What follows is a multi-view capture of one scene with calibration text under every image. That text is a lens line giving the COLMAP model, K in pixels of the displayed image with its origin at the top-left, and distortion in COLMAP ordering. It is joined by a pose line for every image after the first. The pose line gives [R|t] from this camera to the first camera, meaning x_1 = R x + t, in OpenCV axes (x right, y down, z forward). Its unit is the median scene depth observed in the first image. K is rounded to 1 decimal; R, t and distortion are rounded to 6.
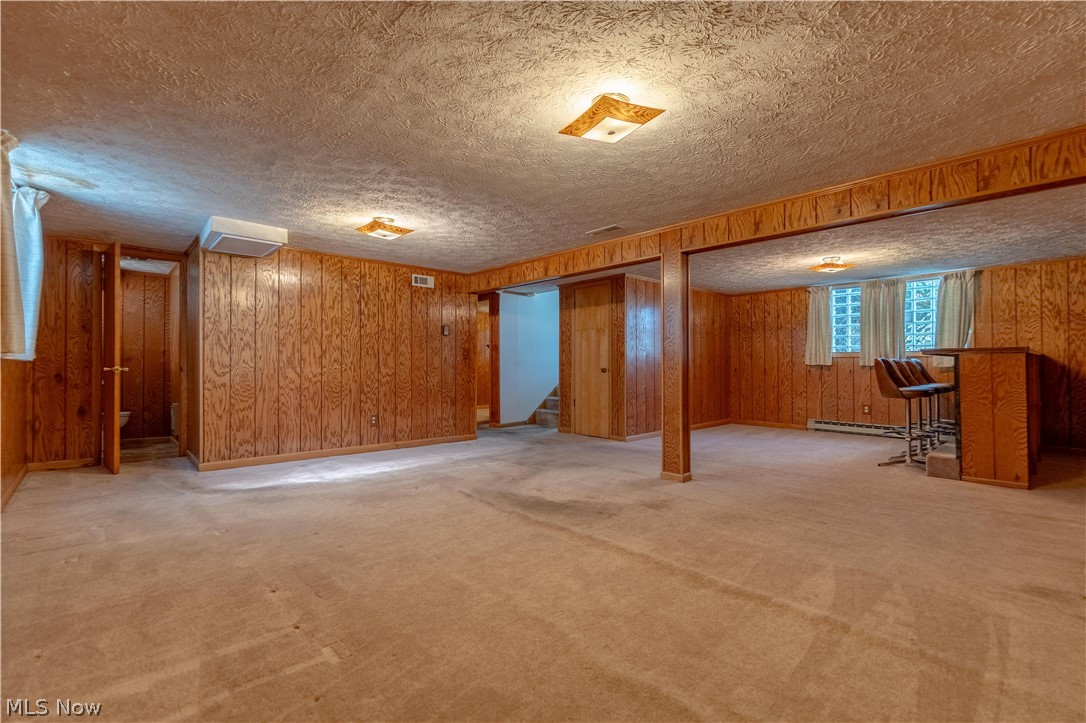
lens RADIAL K [[483.5, 0, 543.0], [0, 483.5, 361.5], [0, 0, 1]] dist [0.001253, 0.000835]
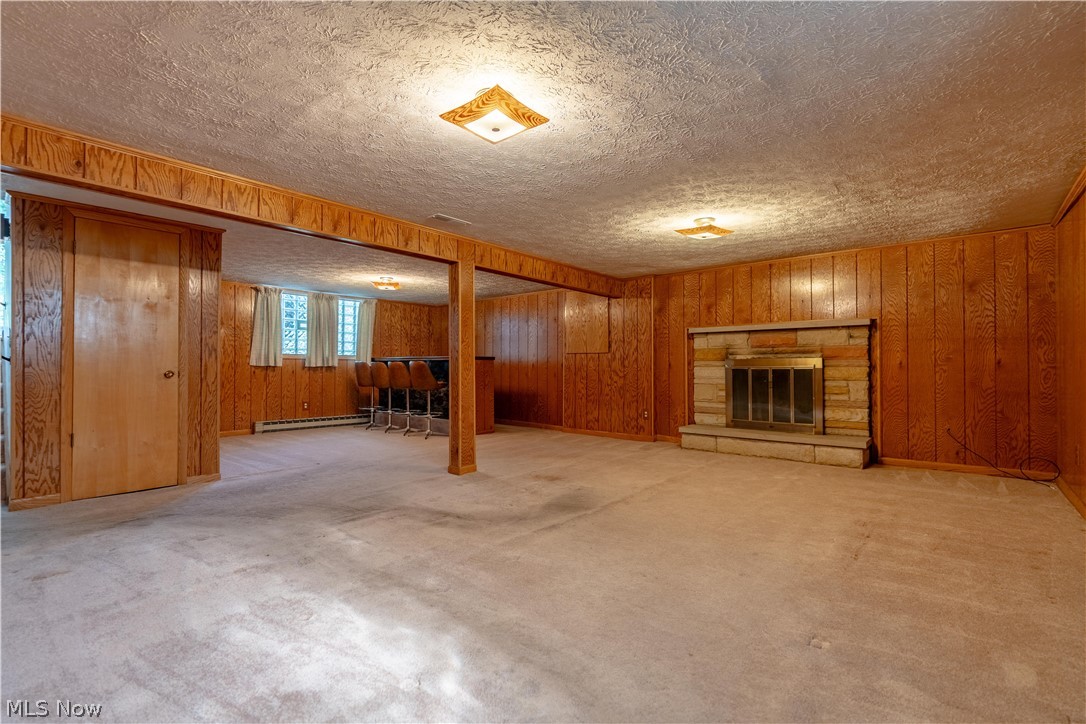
lens RADIAL K [[483.5, 0, 543.0], [0, 483.5, 362.0], [0, 0, 1]] dist [0.001253, 0.000835]
pose [[-0.114231, 0.010954, 0.993394, -0.534174], [-0.010330, 0.999872, -0.012213, 0.005978], [-0.993401, -0.011657, -0.114103, 0.611898]]
